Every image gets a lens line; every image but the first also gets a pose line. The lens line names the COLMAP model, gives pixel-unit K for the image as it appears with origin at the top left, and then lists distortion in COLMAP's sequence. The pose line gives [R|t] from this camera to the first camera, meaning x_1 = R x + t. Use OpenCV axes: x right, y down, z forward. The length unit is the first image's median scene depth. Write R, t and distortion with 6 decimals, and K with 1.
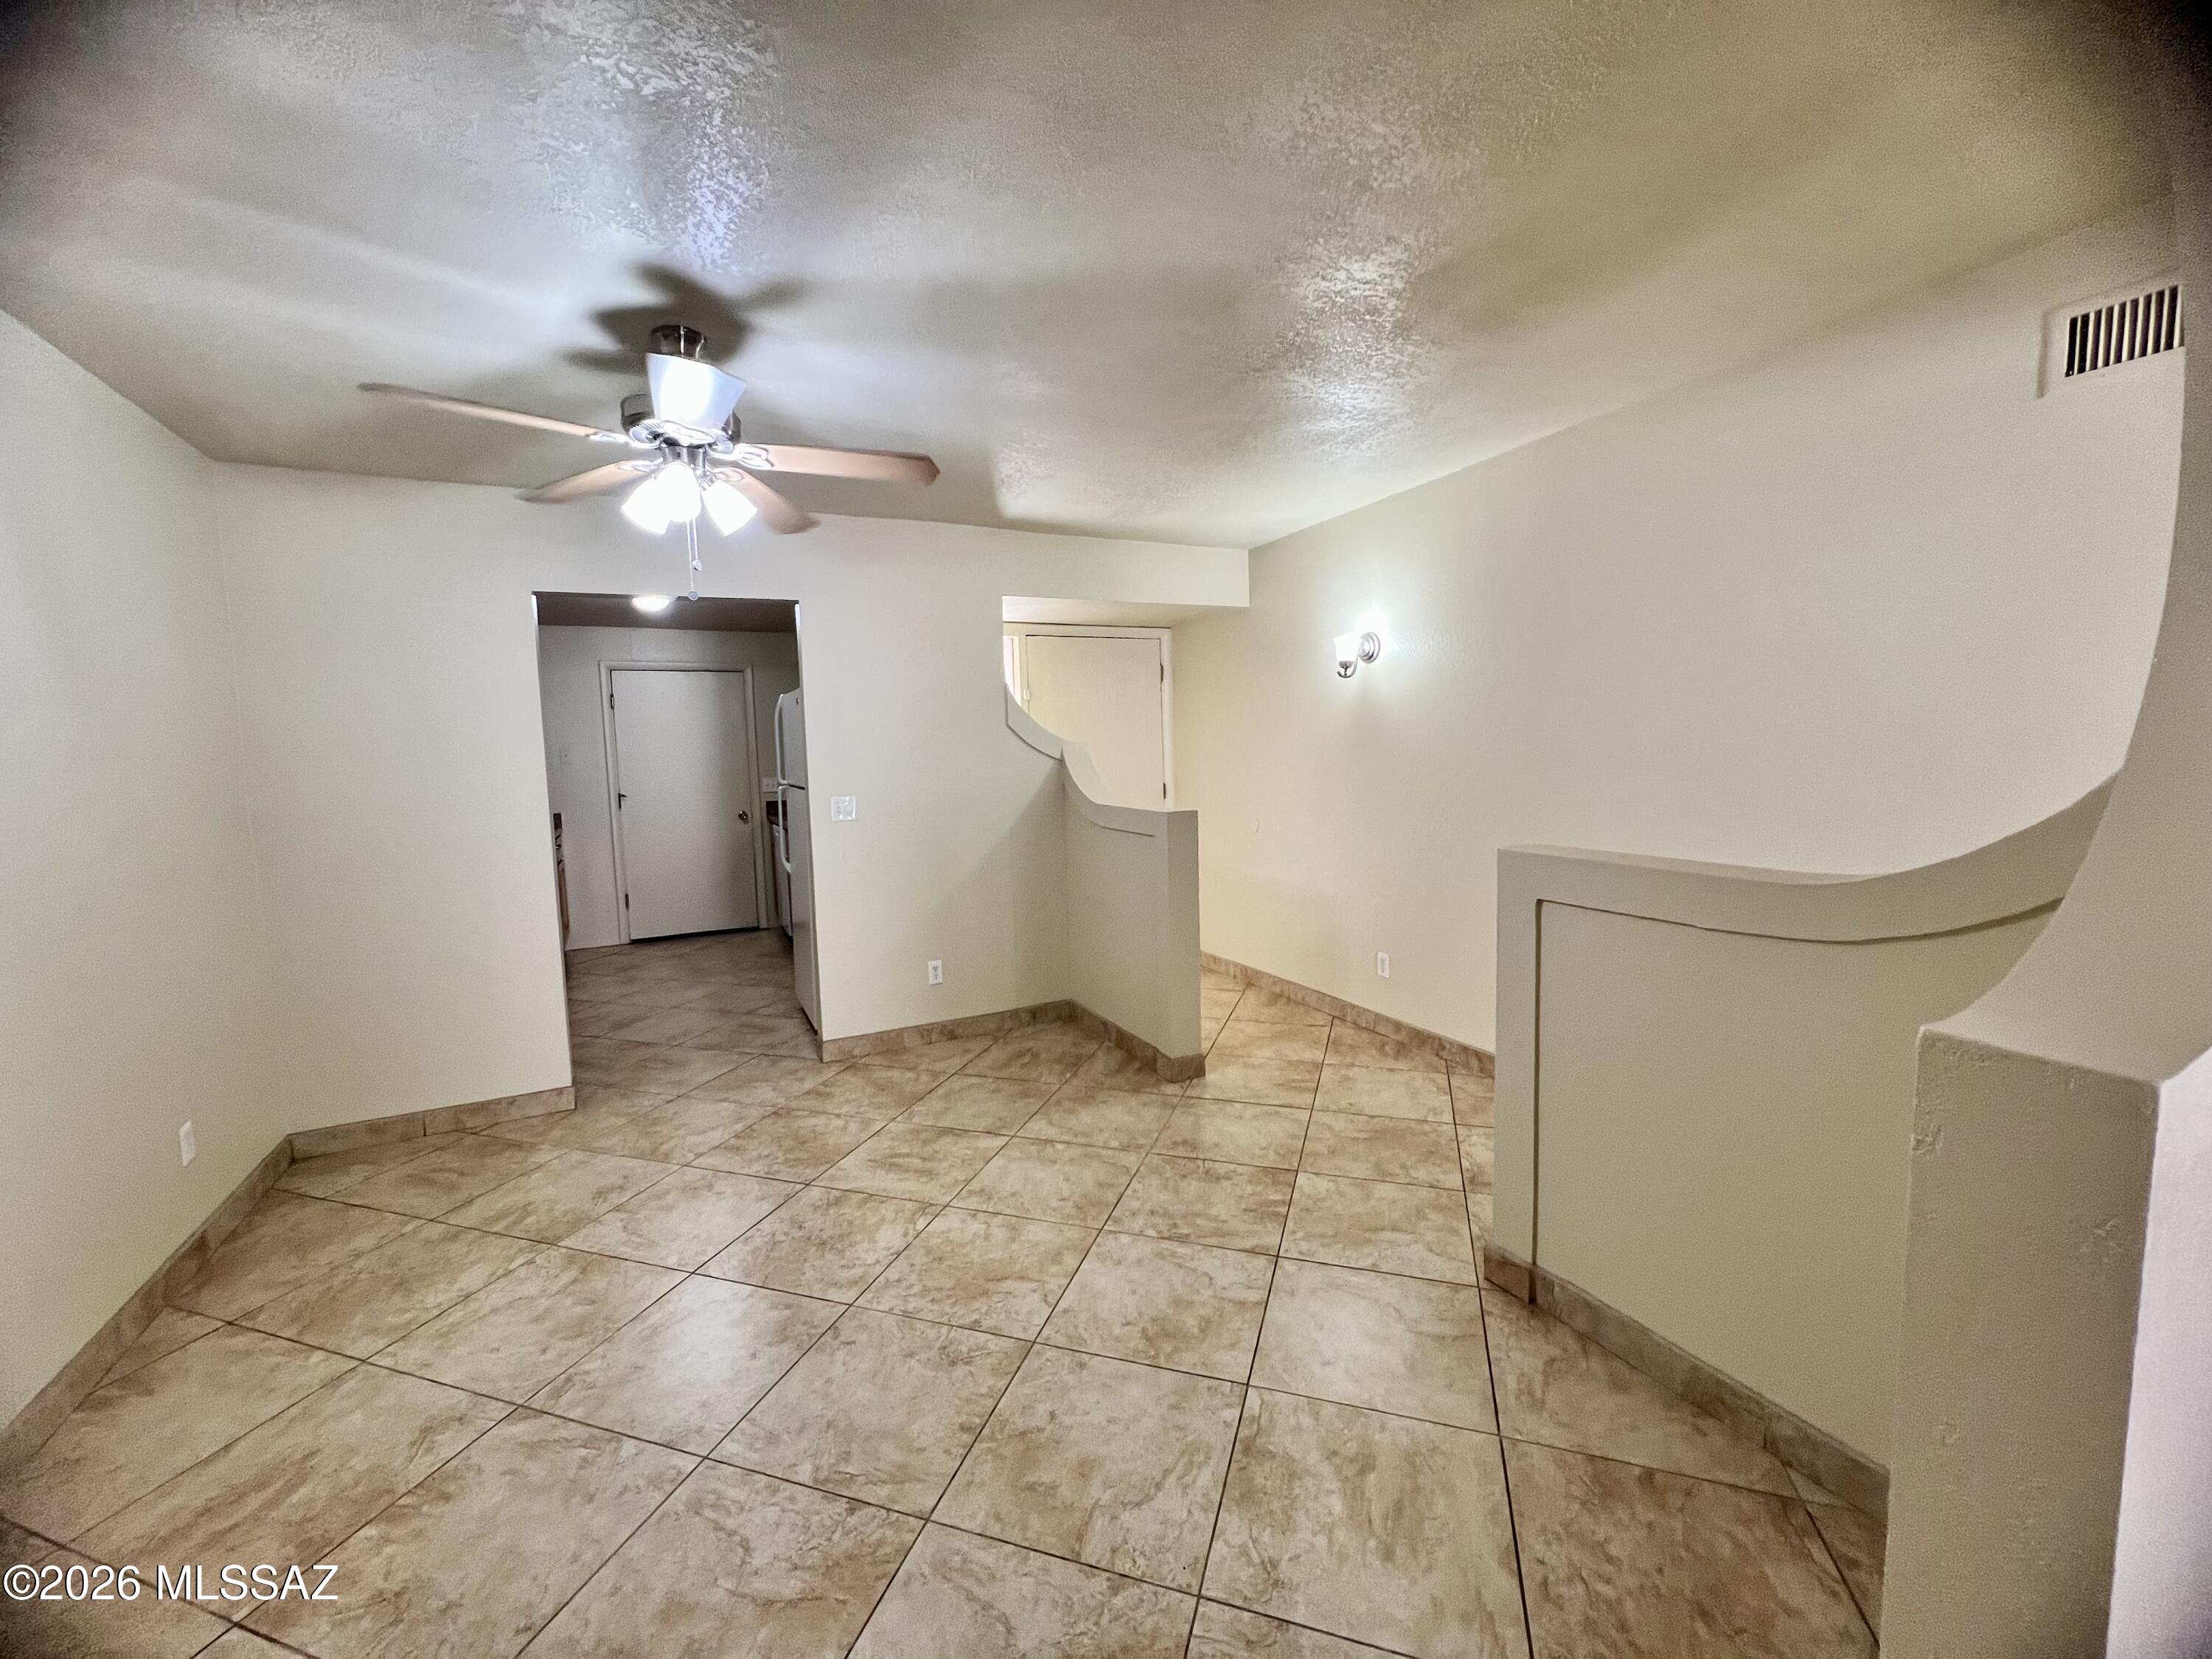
lens RADIAL K [[891.5, 0, 1112.3], [0, 891.5, 826.4], [0, 0, 1]] dist [-0.001890, -0.000210]
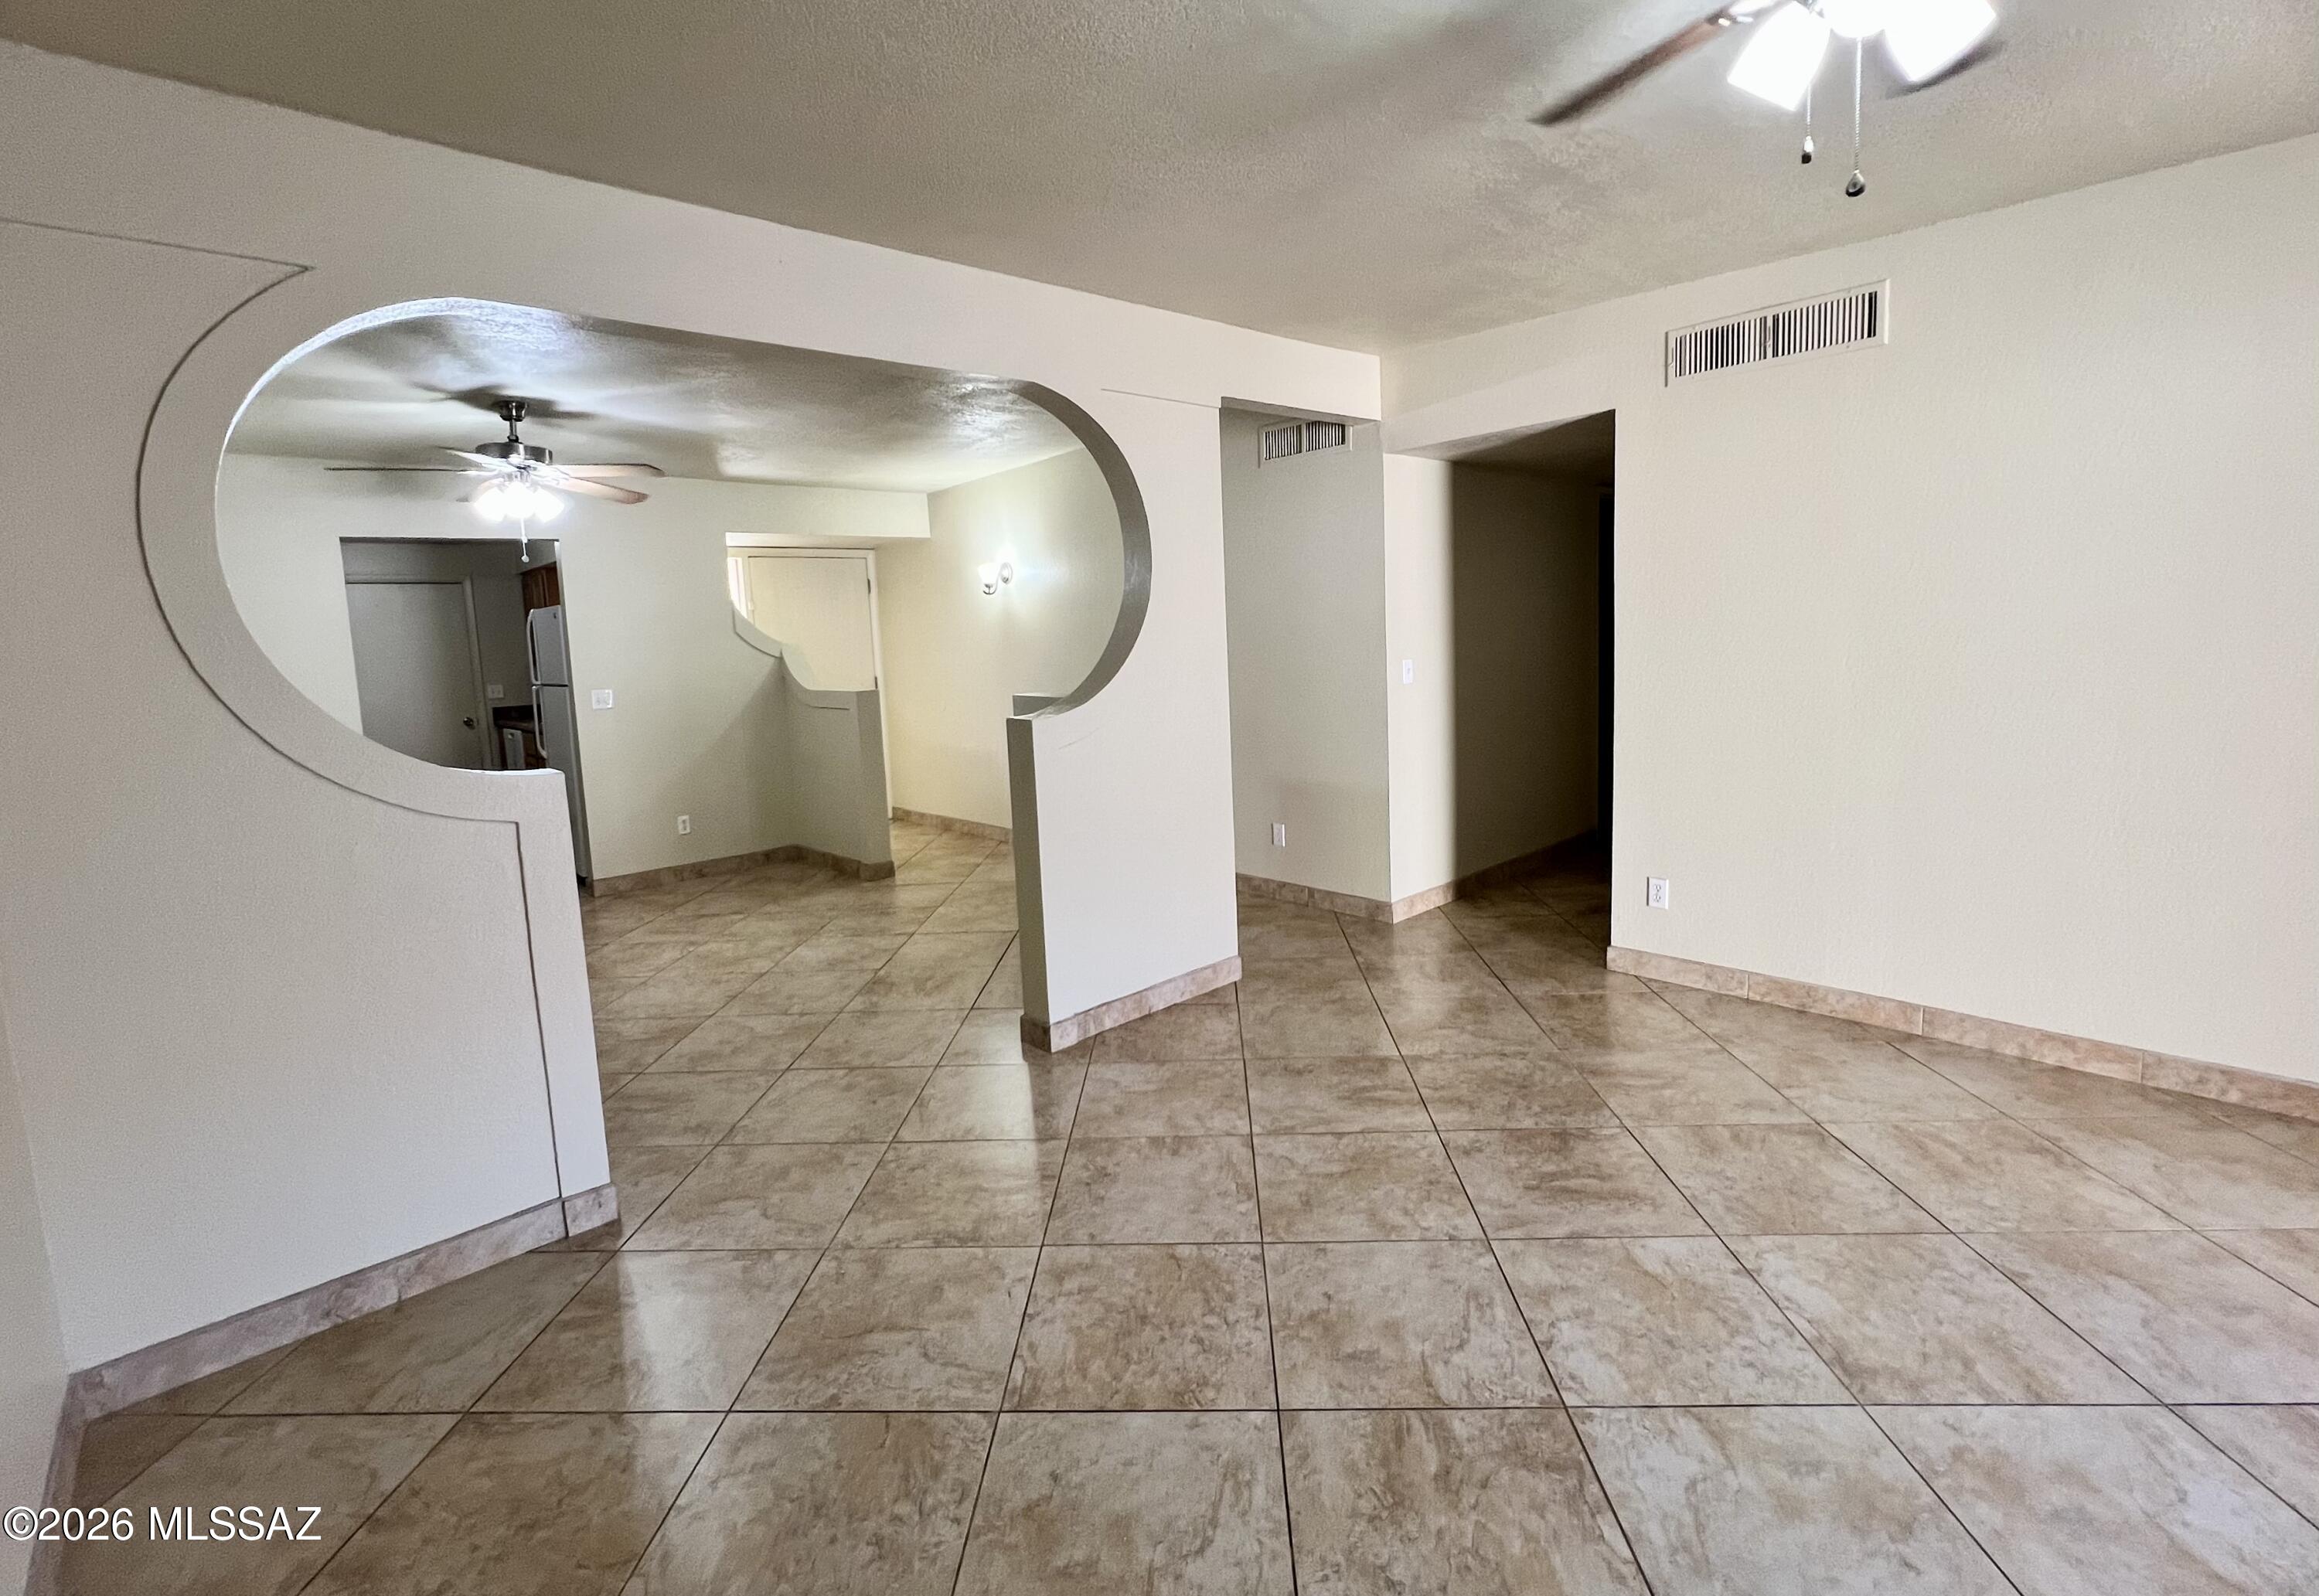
lens RADIAL K [[1055.8, 0, 1162.5], [0, 1055.8, 739.4], [0, 0, 1]] dist [0.001137, 0.000099]
pose [[0.964909, -0.044941, 0.258709, 0.082921], [0.045338, 0.998962, 0.004437, 0.066756], [-0.258639, 0.007448, 0.965945, -0.682258]]
